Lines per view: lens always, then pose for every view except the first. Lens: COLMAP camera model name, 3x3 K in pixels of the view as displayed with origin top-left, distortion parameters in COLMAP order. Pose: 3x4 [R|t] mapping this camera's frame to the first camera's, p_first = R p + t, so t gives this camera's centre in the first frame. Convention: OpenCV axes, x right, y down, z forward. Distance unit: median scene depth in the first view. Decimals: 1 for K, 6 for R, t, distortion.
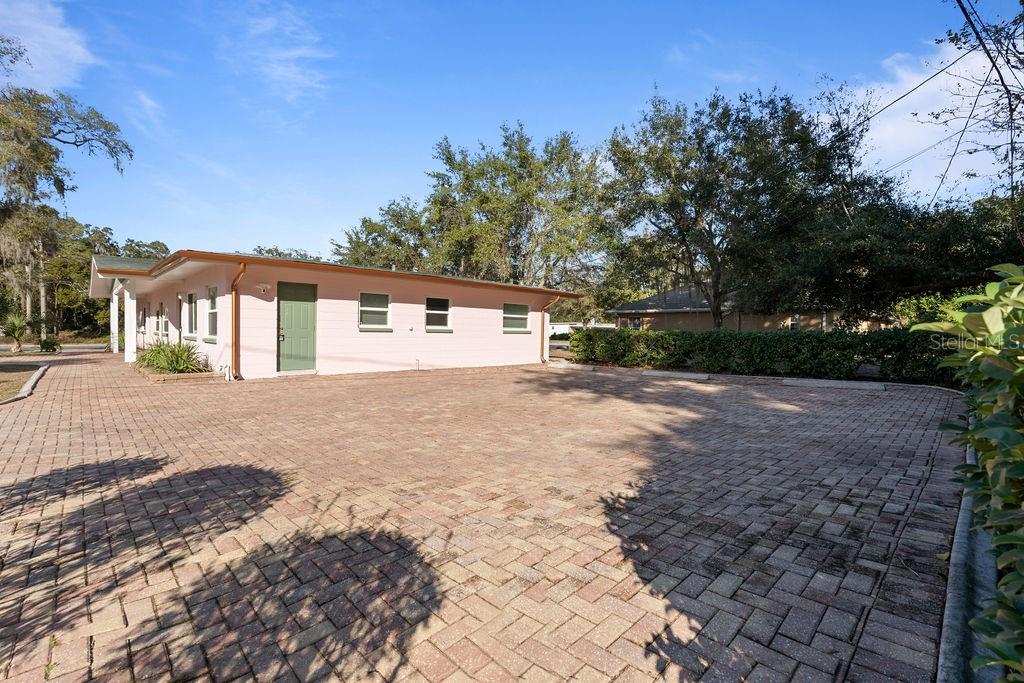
lens RADIAL K [[460.7, 0, 512.0], [0, 460.7, 341.5], [0, 0, 1]] dist [-0.000435, 0.000167]
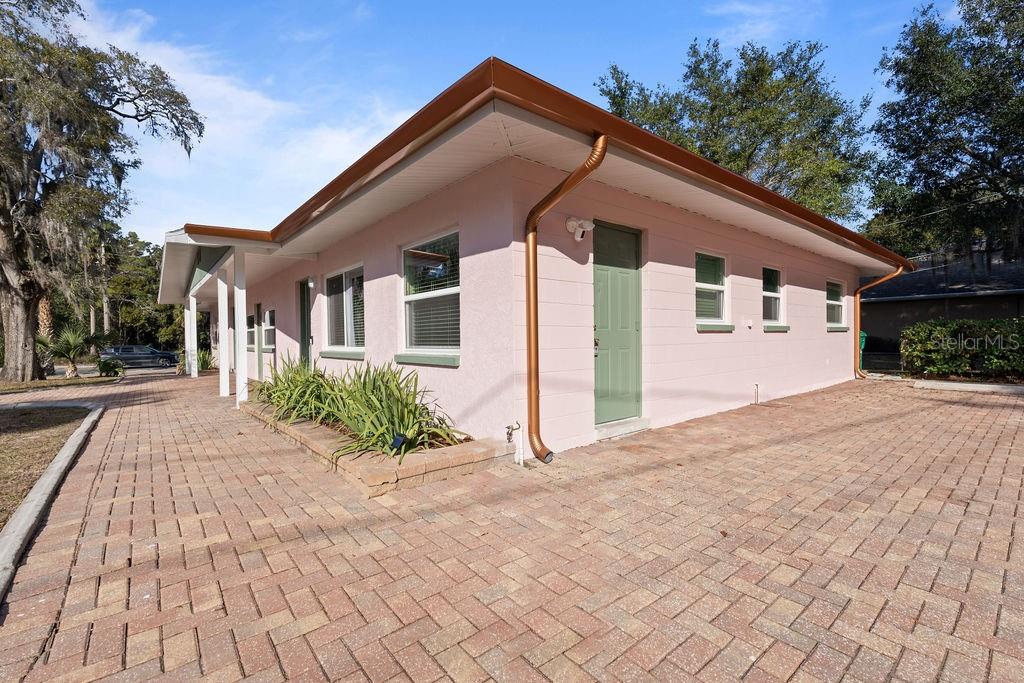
lens RADIAL K [[460.7, 0, 512.0], [0, 460.7, 341.5], [0, 0, 1]] dist [-0.000435, 0.000167]
pose [[0.996675, -0.028554, -0.076317, -0.420930], [0.027480, 0.999508, -0.015087, -0.008971], [0.076710, 0.012940, 0.996969, 0.435108]]
